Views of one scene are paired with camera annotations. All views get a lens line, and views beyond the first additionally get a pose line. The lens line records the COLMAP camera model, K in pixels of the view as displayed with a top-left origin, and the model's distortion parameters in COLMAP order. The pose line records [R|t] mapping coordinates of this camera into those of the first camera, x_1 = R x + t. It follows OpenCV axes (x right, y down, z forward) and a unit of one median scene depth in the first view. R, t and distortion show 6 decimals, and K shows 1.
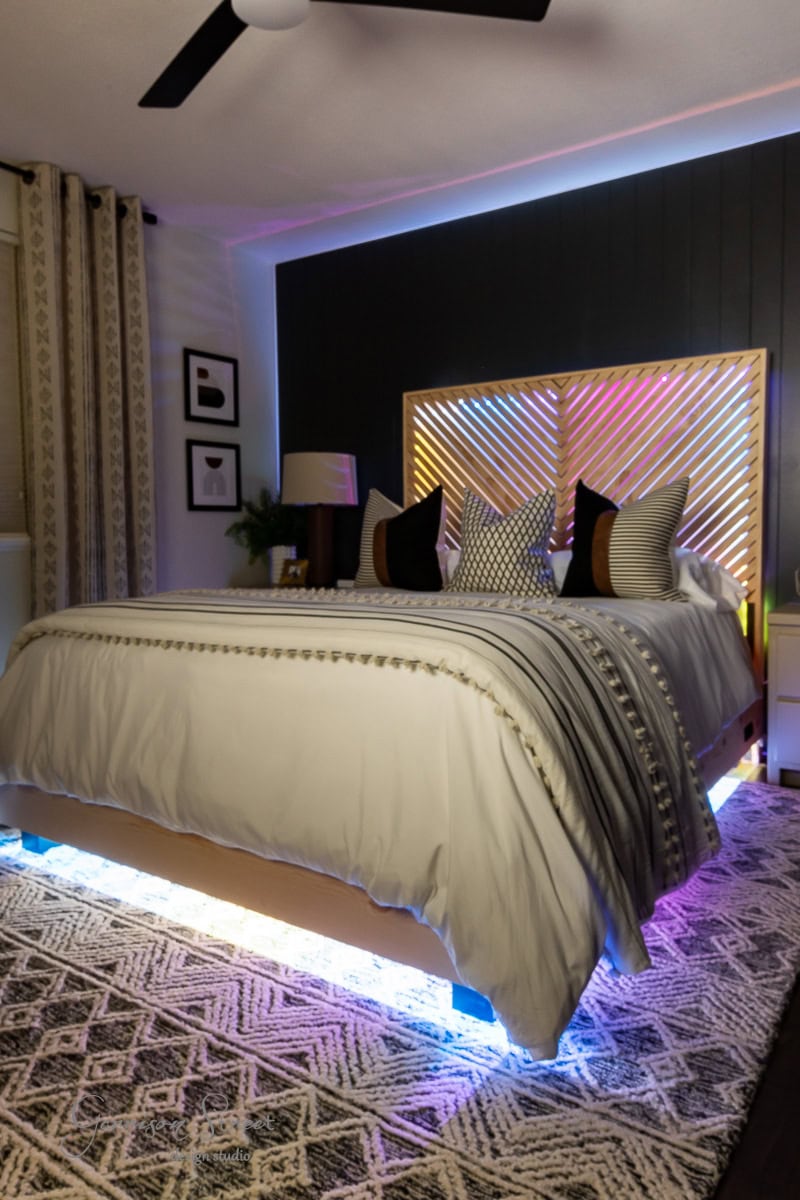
lens RADIAL K [[810.5, 0, 404.0], [0, 810.5, 581.2], [0, 0, 1]] dist [0.004596, -0.005488]
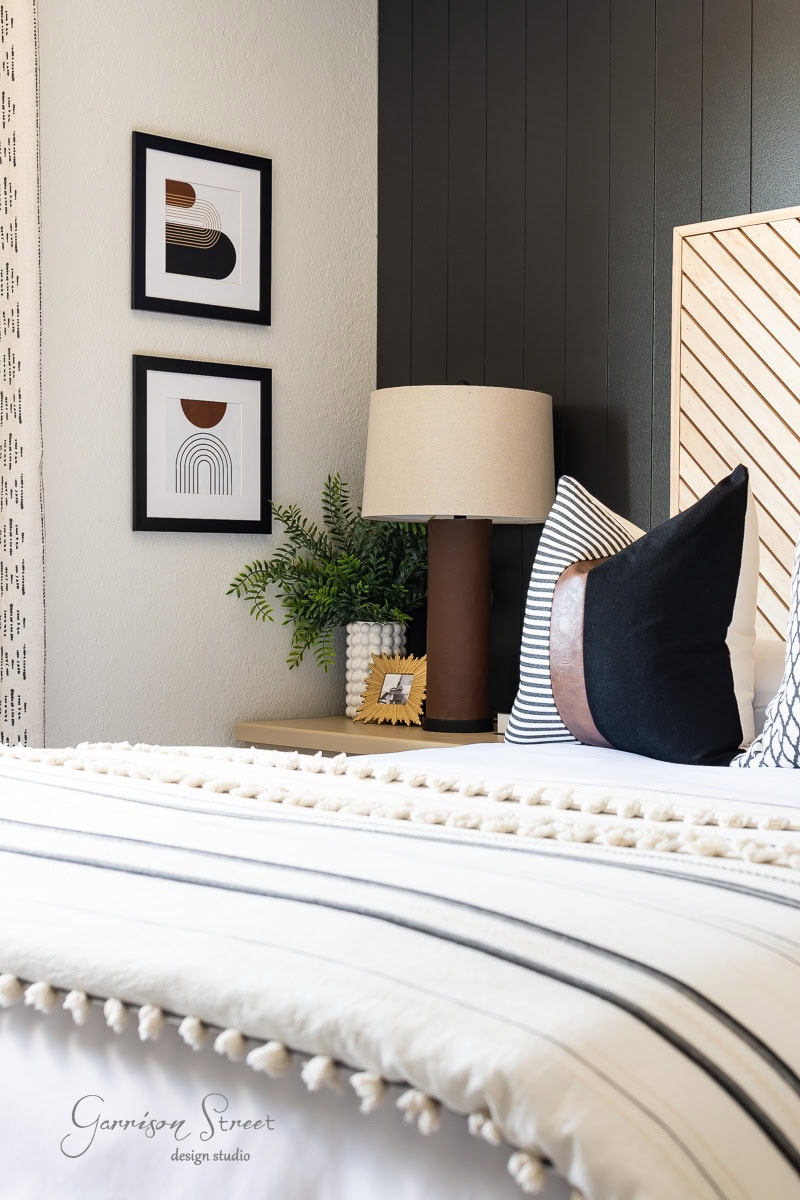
lens RADIAL K [[1806.3, 0, 406.8], [0, 1806.3, 595.4], [0, 0, 1]] dist [0.015956, 0.000000]
pose [[0.978265, 0.016599, -0.206692, 0.061552], [-0.027514, 0.998368, -0.050047, -0.015743], [0.205523, 0.054647, 0.977125, 0.173454]]
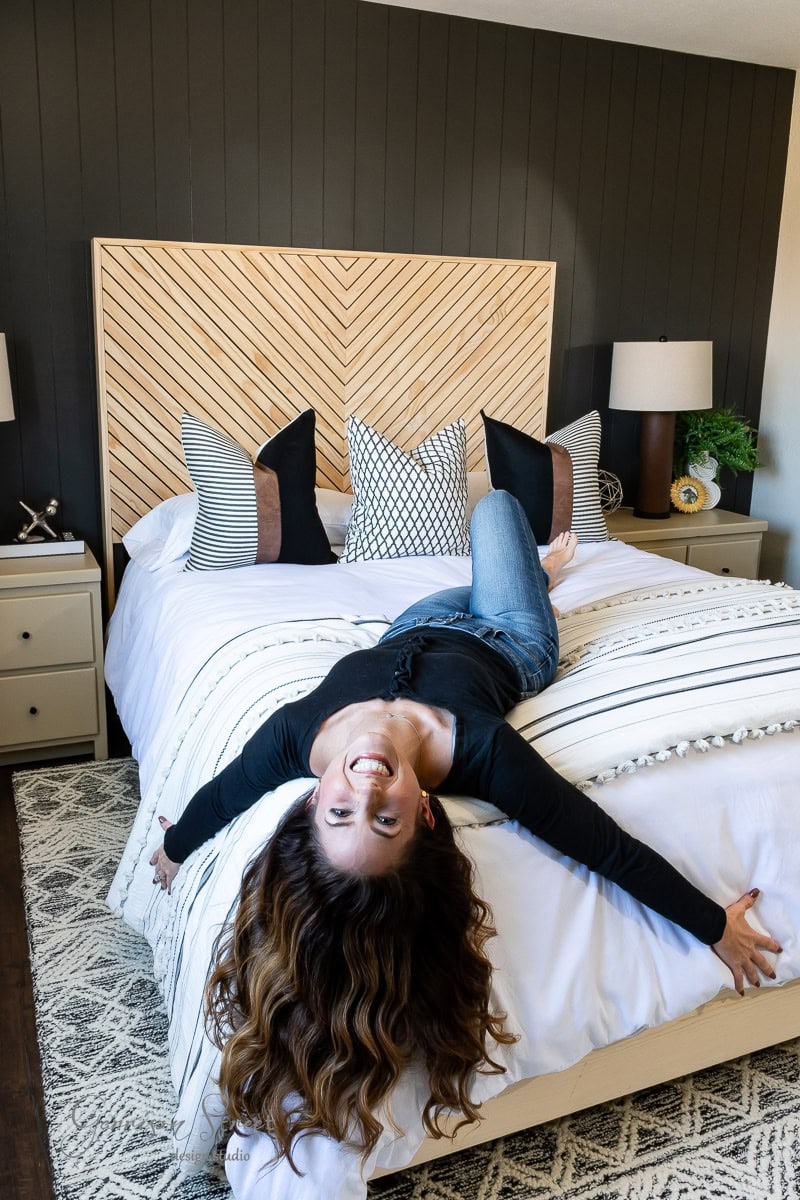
lens RADIAL K [[971.1, 0, 386.3], [0, 971.1, 558.6], [0, 0, 1]] dist [-0.013959, 0.008306]
pose [[0.551665, -0.167863, 0.817000, -0.591674], [0.030703, 0.982961, 0.181230, -0.131985], [-0.833501, -0.074893, 0.547419, 0.433676]]
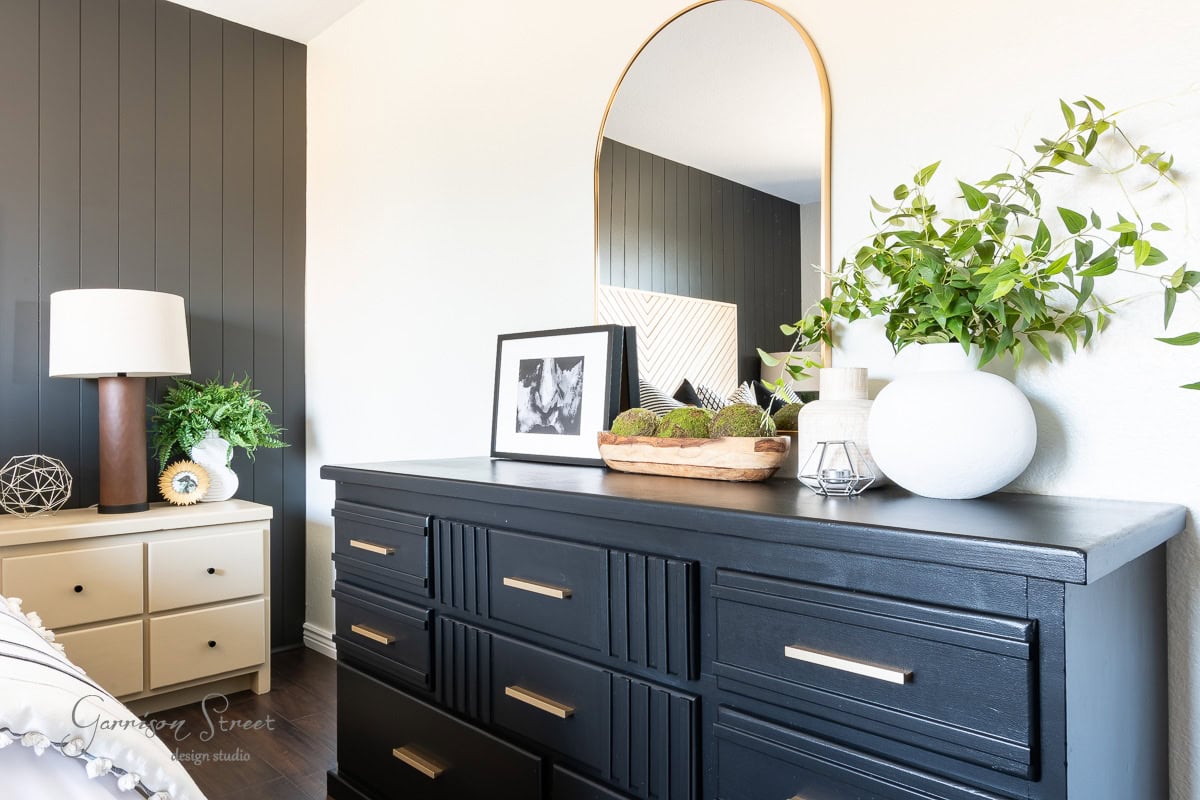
lens RADIAL K [[810.5, 0, 584.3], [0, 810.5, 405.0], [0, 0, 1]] dist [0.004596, -0.005488]
pose [[0.209949, 0.012528, 0.977632, -0.146950], [0.062963, 0.997669, -0.026307, -0.020553], [-0.975683, 0.067077, 0.208671, 0.225539]]
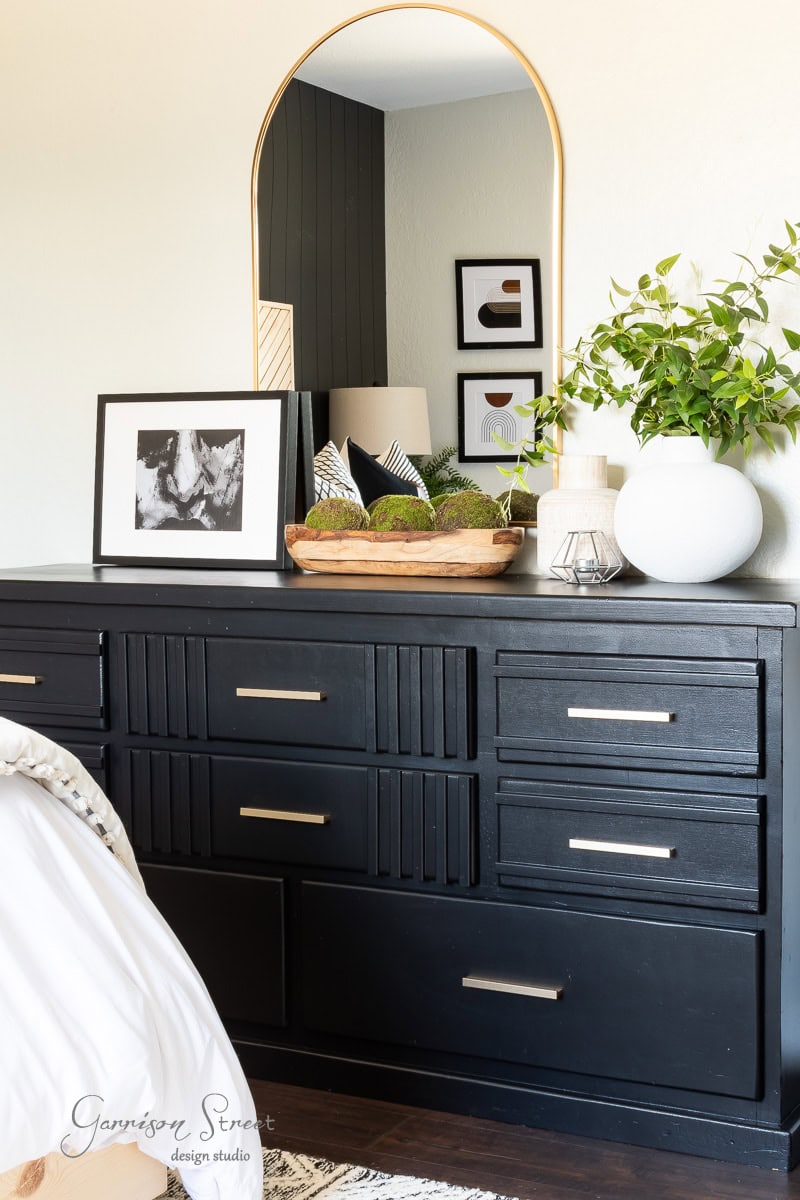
lens RADIAL K [[1806.3, 0, 396.8], [0, 1806.3, 603.9], [0, 0, 1]] dist [0.015956, 0.000000]
pose [[-0.108272, -0.062738, 0.992140, -0.572913], [0.073223, 0.994792, 0.070897, -0.038149], [-0.991421, 0.080323, -0.103114, 0.364310]]
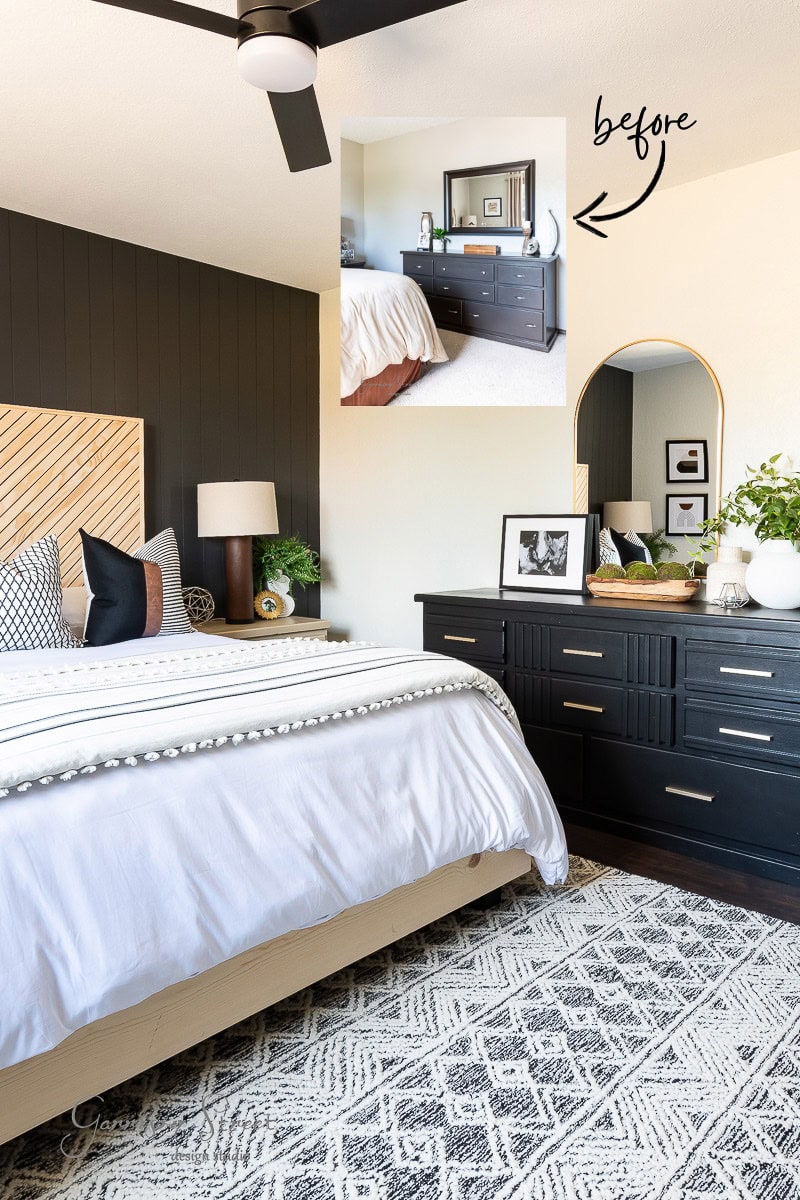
lens RADIAL K [[825.5, 0, 393.6], [0, 825.5, 582.9], [0, 0, 1]] dist [-0.010923, 0.007742]
pose [[0.171471, -0.053592, 0.983730, -0.610994], [0.063894, 0.997022, 0.043179, -0.062515], [-0.983115, 0.055451, 0.174385, 0.374882]]
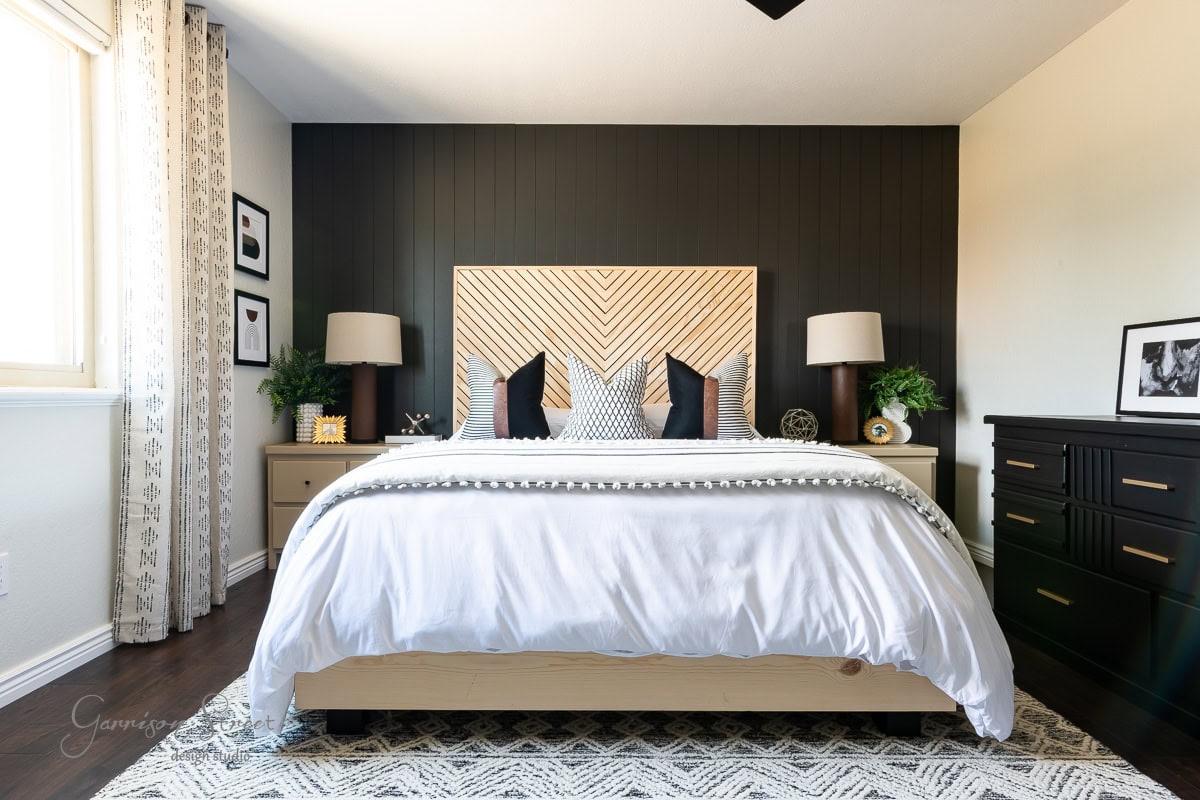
lens RADIAL K [[704.4, 0, 584.9], [0, 704.4, 407.2], [0, 0, 1]] dist [-0.001897, -0.000982]
pose [[0.830441, 0.000840, 0.557106, -0.437750], [0.026652, 0.998794, -0.041234, 0.006408], [-0.556469, 0.049090, 0.829417, 0.122055]]
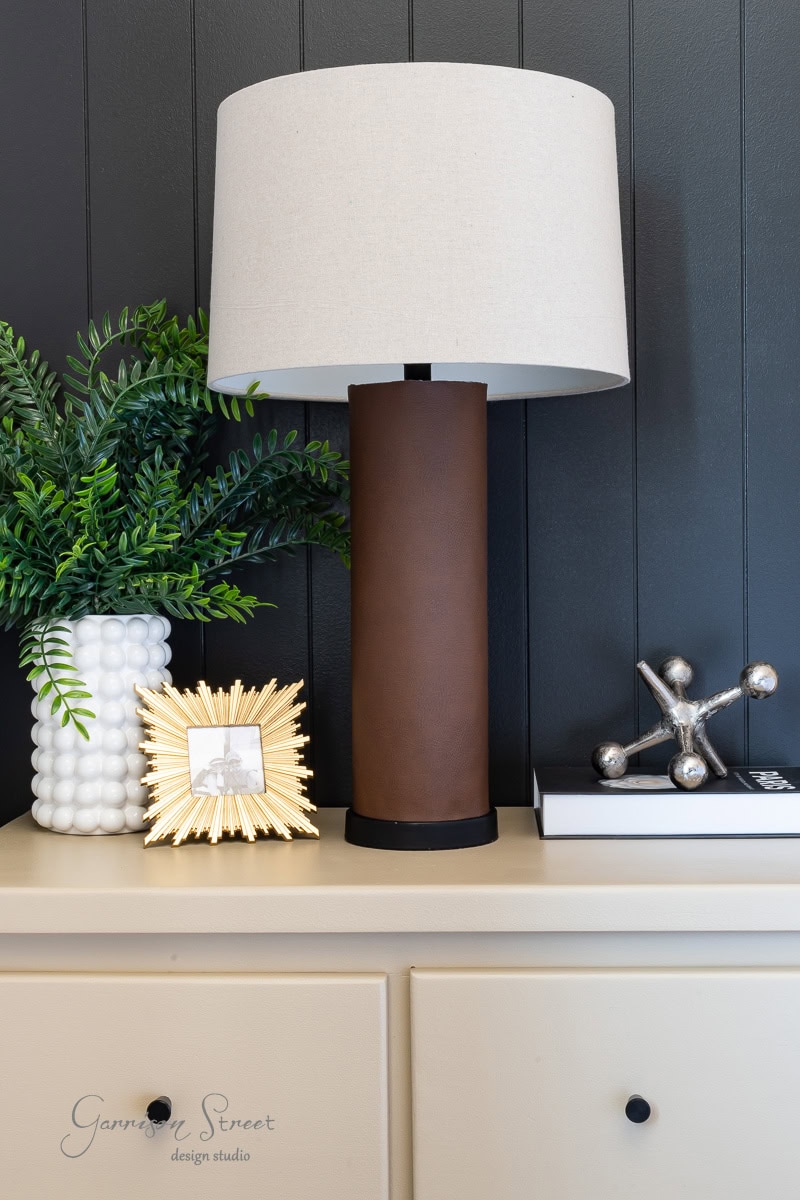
lens RADIAL K [[1806.3, 0, 383.6], [0, 1806.3, 653.8], [0, 0, 1]] dist [0.015956, 0.000000]
pose [[0.860824, -0.038352, 0.507456, -0.375088], [0.038855, 0.999199, 0.009604, -0.045718], [-0.507417, 0.011450, 0.861624, 0.777582]]
